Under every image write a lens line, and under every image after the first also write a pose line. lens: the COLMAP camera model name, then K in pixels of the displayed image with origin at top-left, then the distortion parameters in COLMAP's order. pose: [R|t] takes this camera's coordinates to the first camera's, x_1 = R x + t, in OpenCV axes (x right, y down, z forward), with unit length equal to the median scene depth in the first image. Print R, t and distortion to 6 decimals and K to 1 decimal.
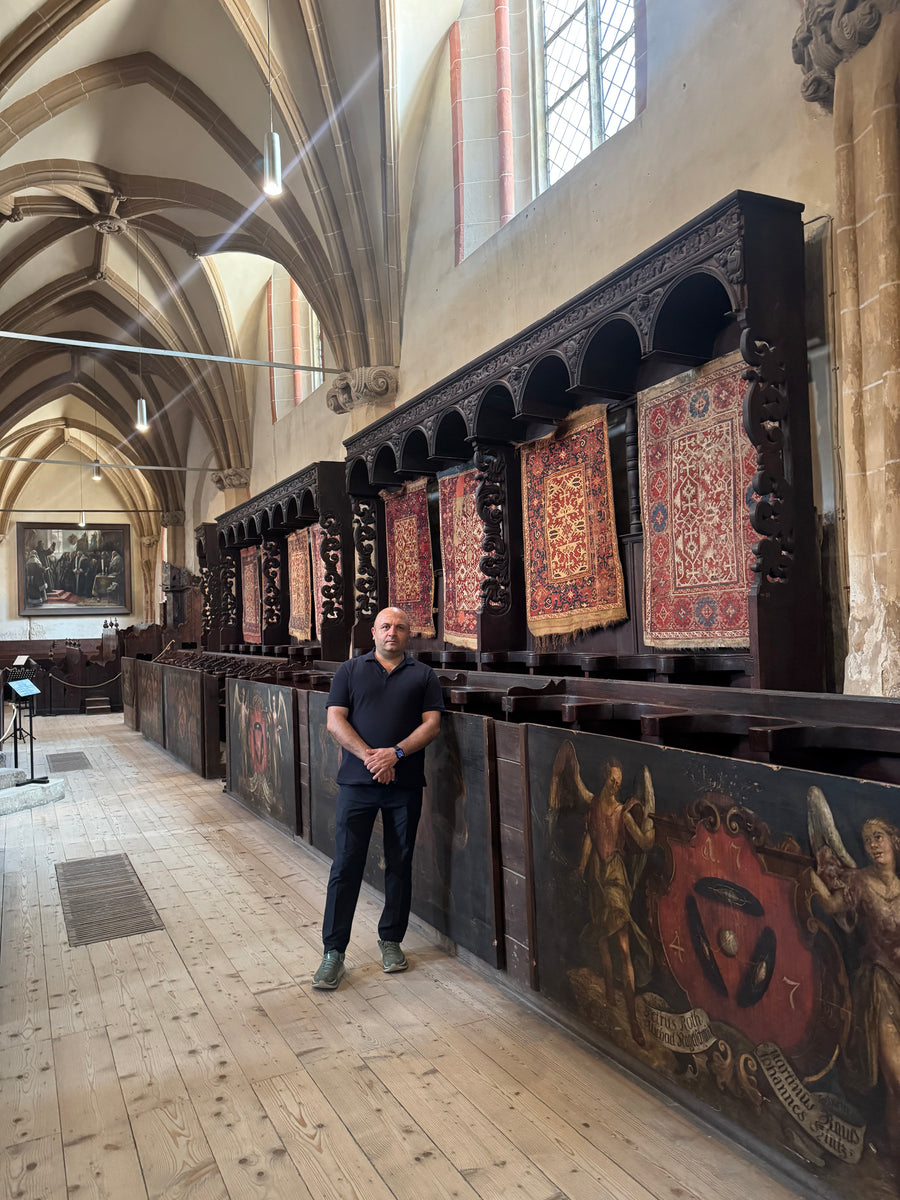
lens RADIAL K [[848.1, 0, 438.8], [0, 848.1, 604.7], [0, 0, 1]] dist [0.128108, -0.216396]
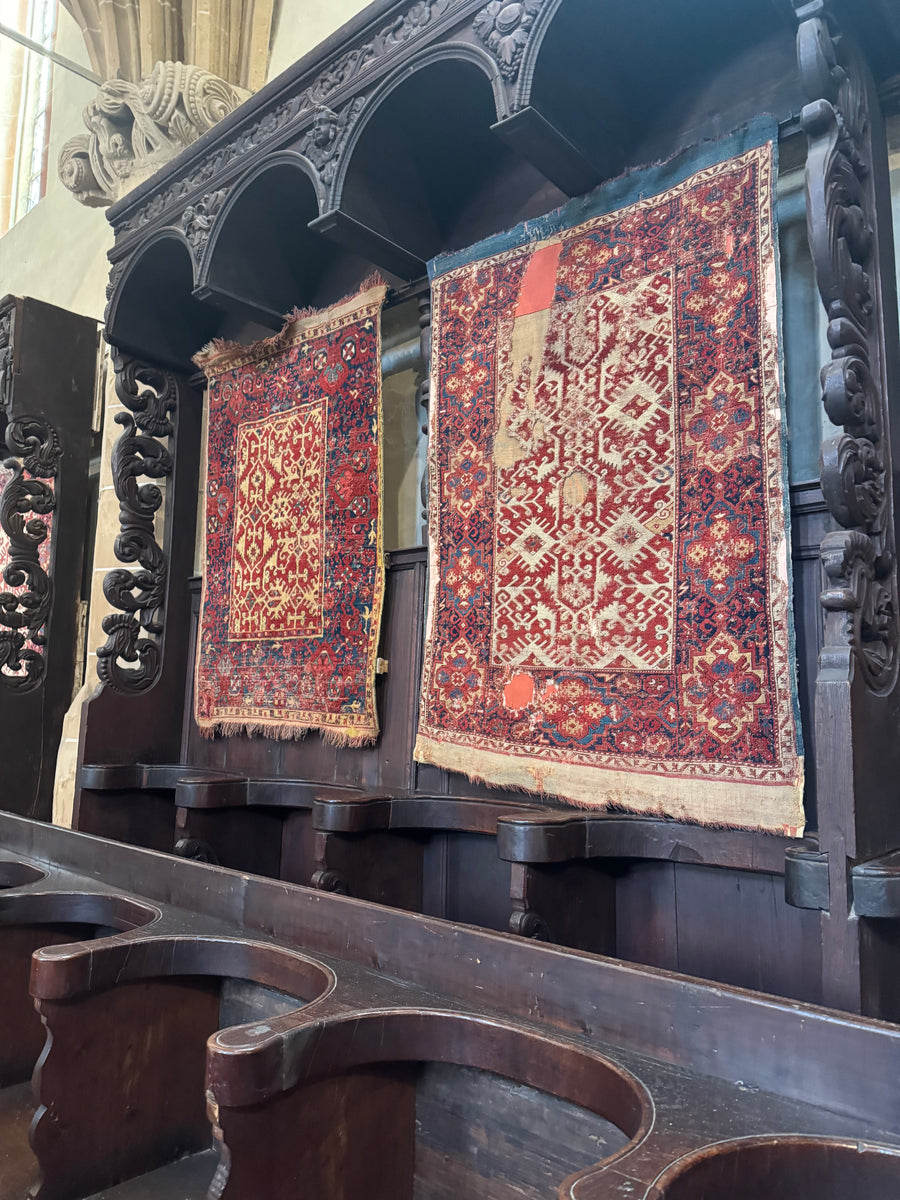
lens RADIAL K [[848.1, 0, 438.8], [0, 848.1, 604.7], [0, 0, 1]] dist [0.128108, -0.216396]
pose [[0.931879, 0.090990, 0.351172, -0.138930], [-0.057568, 0.992858, -0.104489, 0.021914], [-0.358172, 0.077155, 0.930462, 0.893585]]
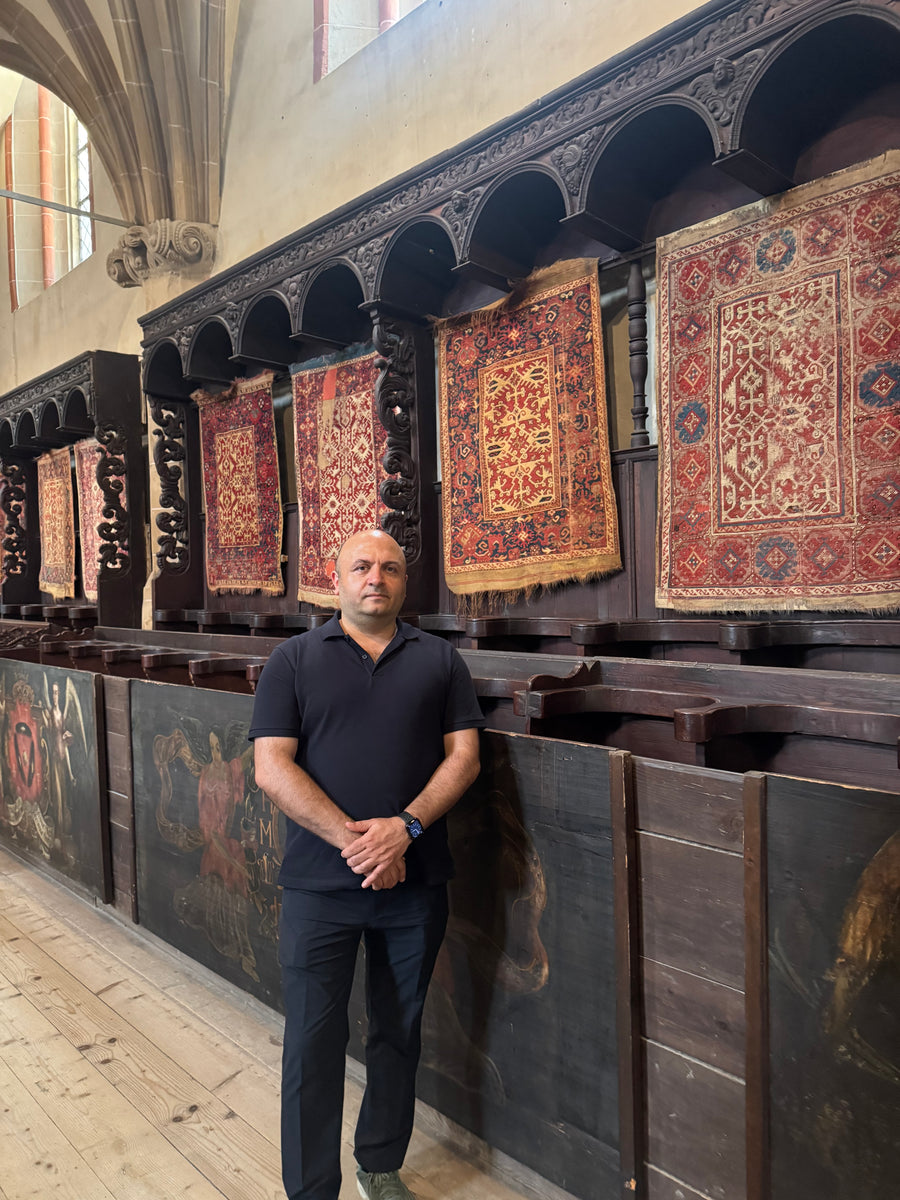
lens RADIAL K [[844.7, 0, 447.8], [0, 844.7, 609.0], [0, 0, 1]] dist [0.159730, -0.355212]
pose [[0.954625, 0.001553, 0.297807, -0.116745], [-0.017143, 0.998615, 0.049744, 0.015166], [-0.297317, -0.052592, 0.953329, 0.337766]]
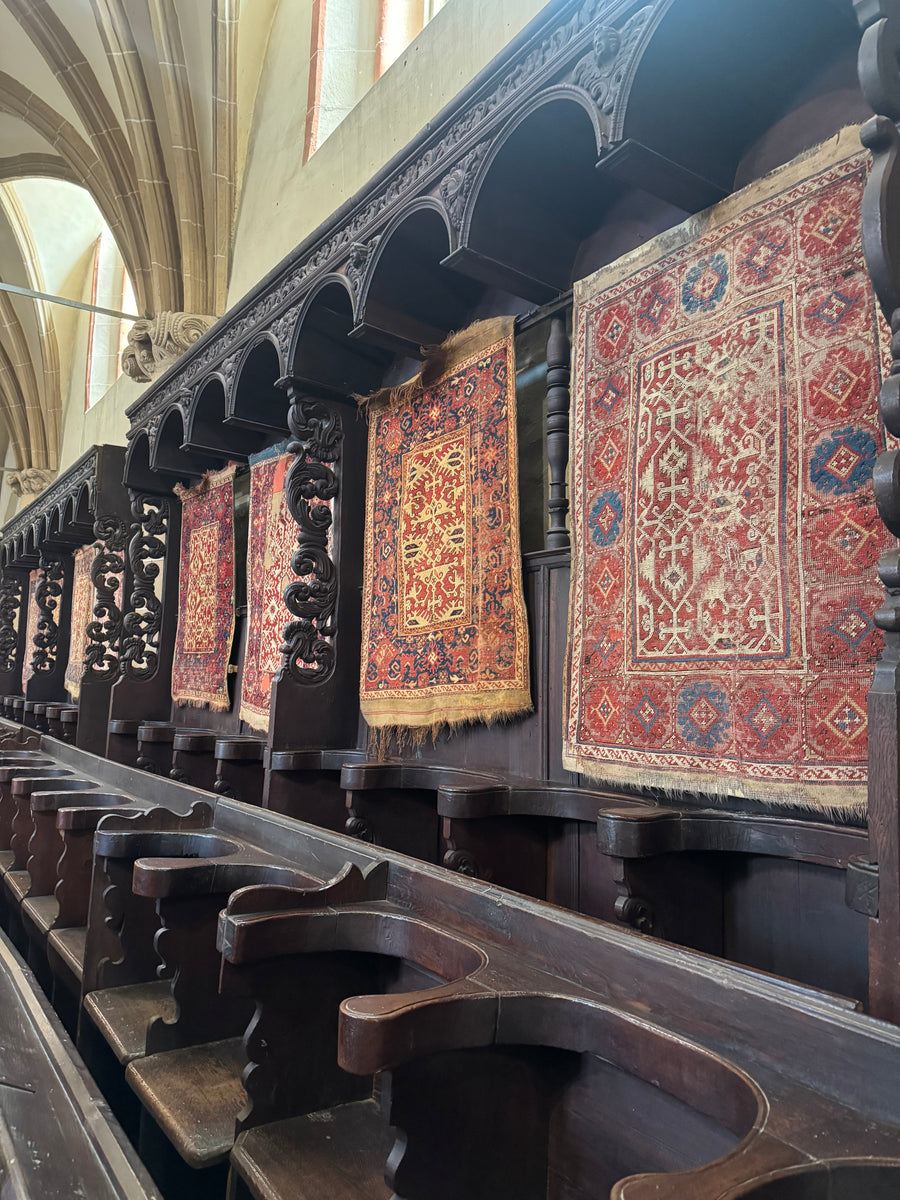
lens RADIAL K [[832.1, 0, 460.4], [0, 832.1, 598.8], [0, 0, 1]] dist [0.168644, -0.351668]
pose [[0.985920, 0.073786, 0.150061, 0.087875], [-0.062256, 0.994838, -0.080133, -0.007662], [-0.155199, 0.069662, 0.985424, 0.455273]]
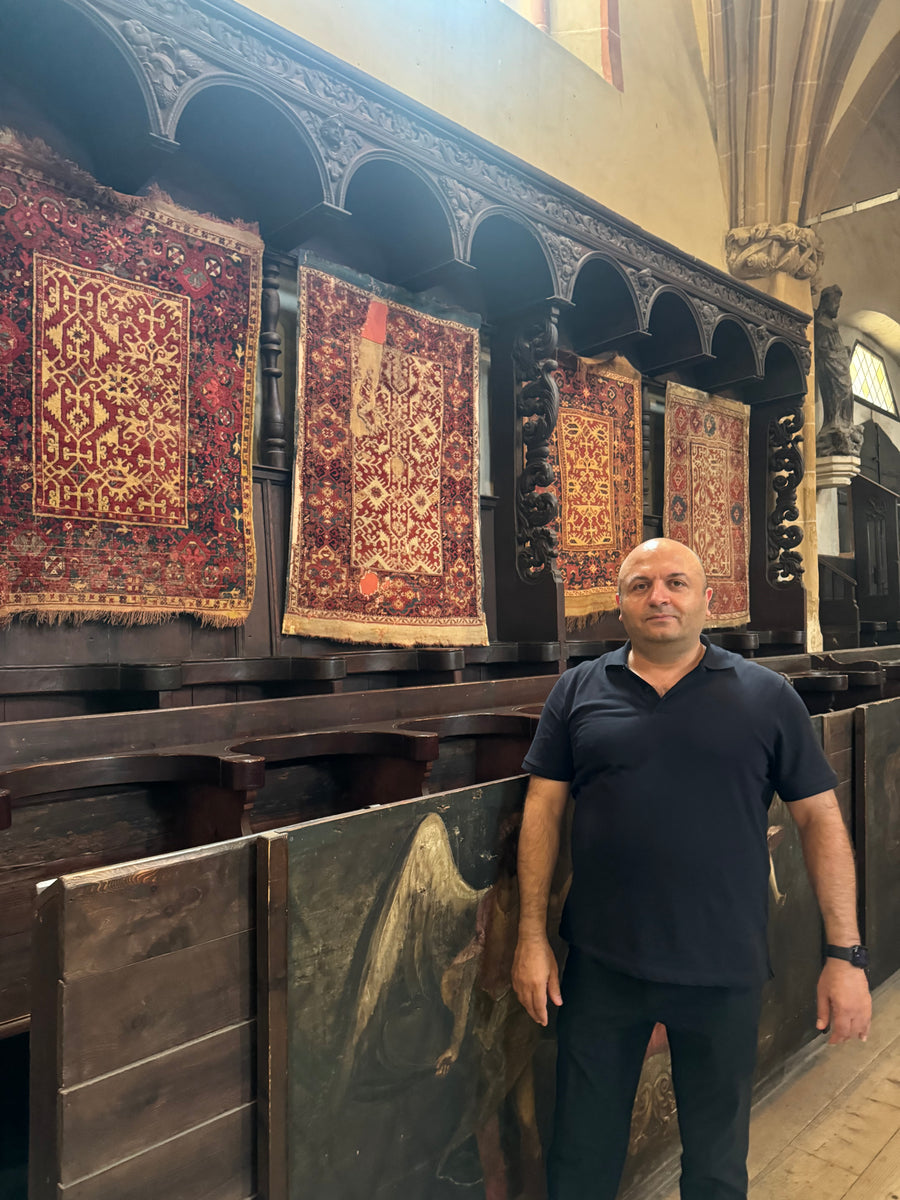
lens RADIAL K [[832.1, 0, 460.4], [0, 832.1, 598.8], [0, 0, 1]] dist [0.168644, -0.351668]
pose [[-0.307950, 0.055300, 0.949794, -0.561691], [-0.006174, 0.998172, -0.060119, 0.065633], [-0.951383, -0.024377, -0.307046, 1.363838]]
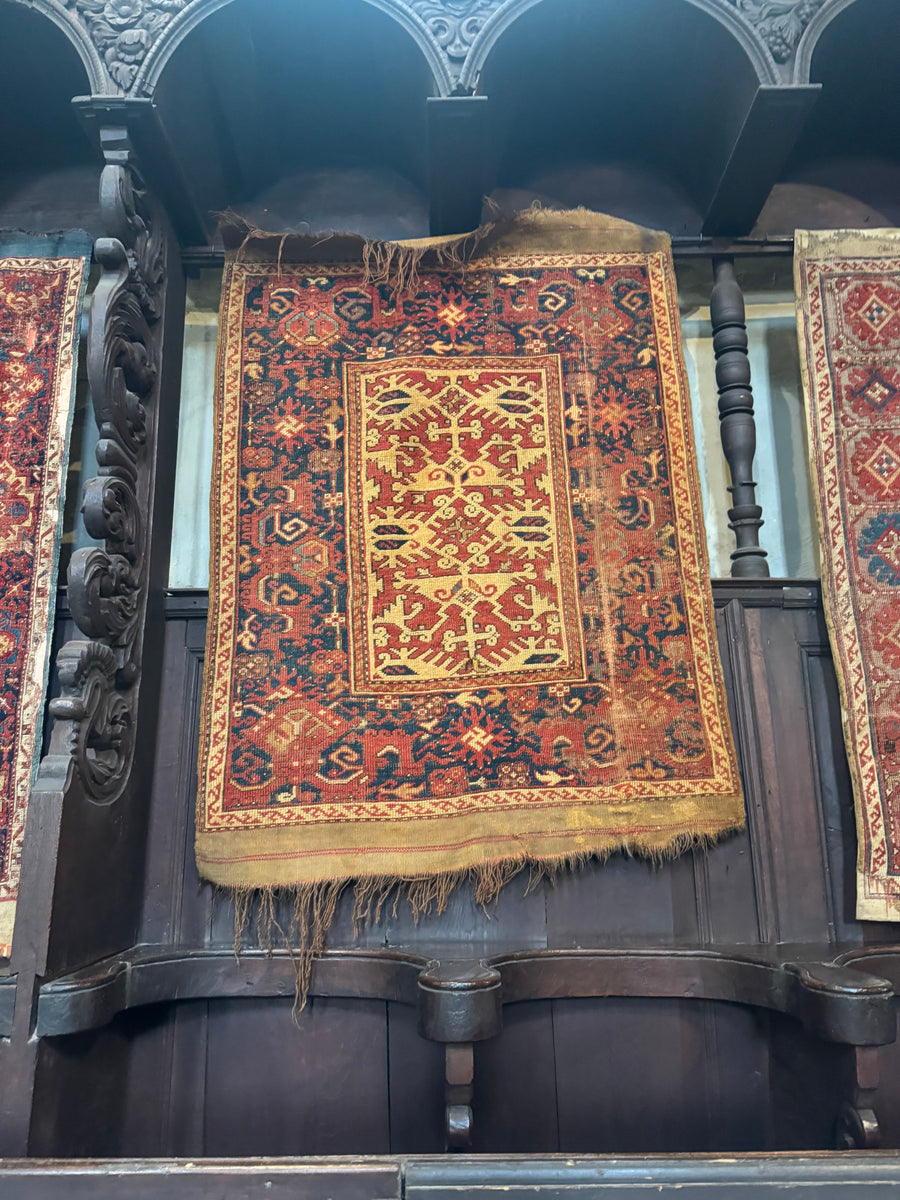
lens RADIAL K [[848.1, 0, 438.8], [0, 848.1, 604.7], [0, 0, 1]] dist [0.128108, -0.216396]
pose [[0.442933, 0.238184, 0.864337, -0.121396], [-0.035176, 0.967940, -0.248707, 0.017474], [-0.895864, 0.079757, 0.437111, 0.876545]]
